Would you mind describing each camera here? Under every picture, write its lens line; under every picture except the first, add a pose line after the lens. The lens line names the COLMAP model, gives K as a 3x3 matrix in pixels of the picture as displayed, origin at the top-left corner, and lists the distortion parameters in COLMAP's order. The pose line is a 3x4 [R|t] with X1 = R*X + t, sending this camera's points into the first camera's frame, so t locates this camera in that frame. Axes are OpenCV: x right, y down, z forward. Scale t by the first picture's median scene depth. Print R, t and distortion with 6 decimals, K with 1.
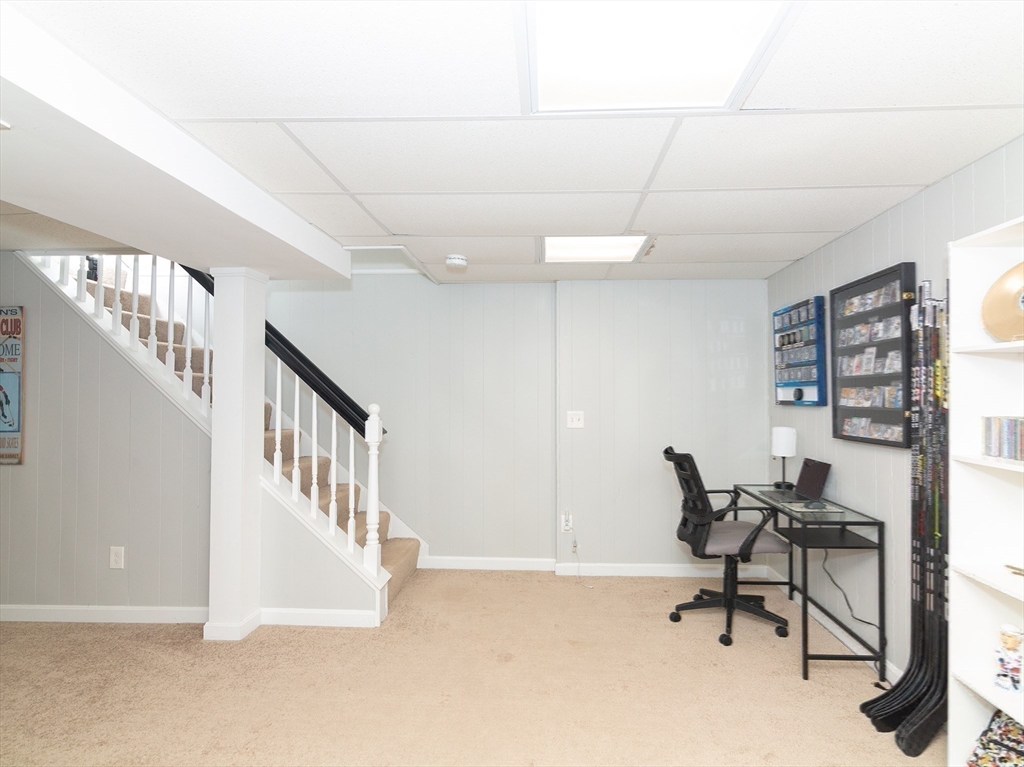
lens RADIAL K [[530.4, 0, 515.7], [0, 530.4, 389.8], [0, 0, 1]] dist [-0.004540, -0.000689]
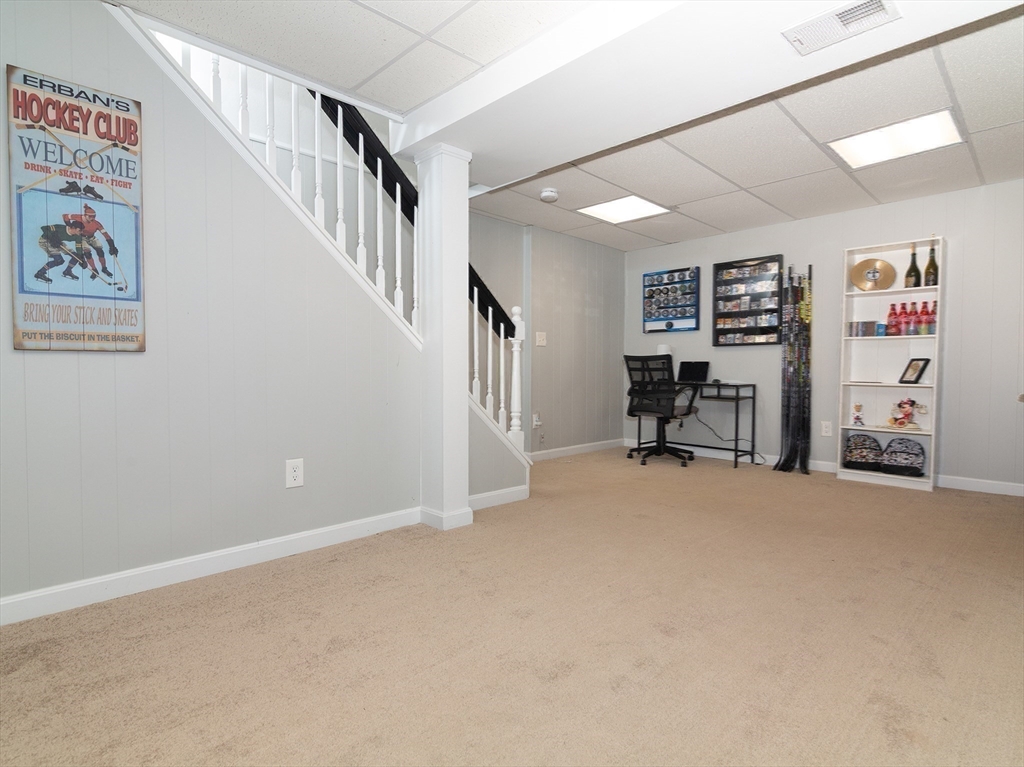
lens RADIAL K [[521.5, 0, 499.0], [0, 521.5, 386.1], [0, 0, 1]] dist [0.000750, -0.001721]
pose [[0.703194, -0.018806, 0.710749, -1.236509], [-0.017740, 0.998875, 0.043981, 0.168009], [-0.710777, -0.043535, 0.702069, 0.273887]]
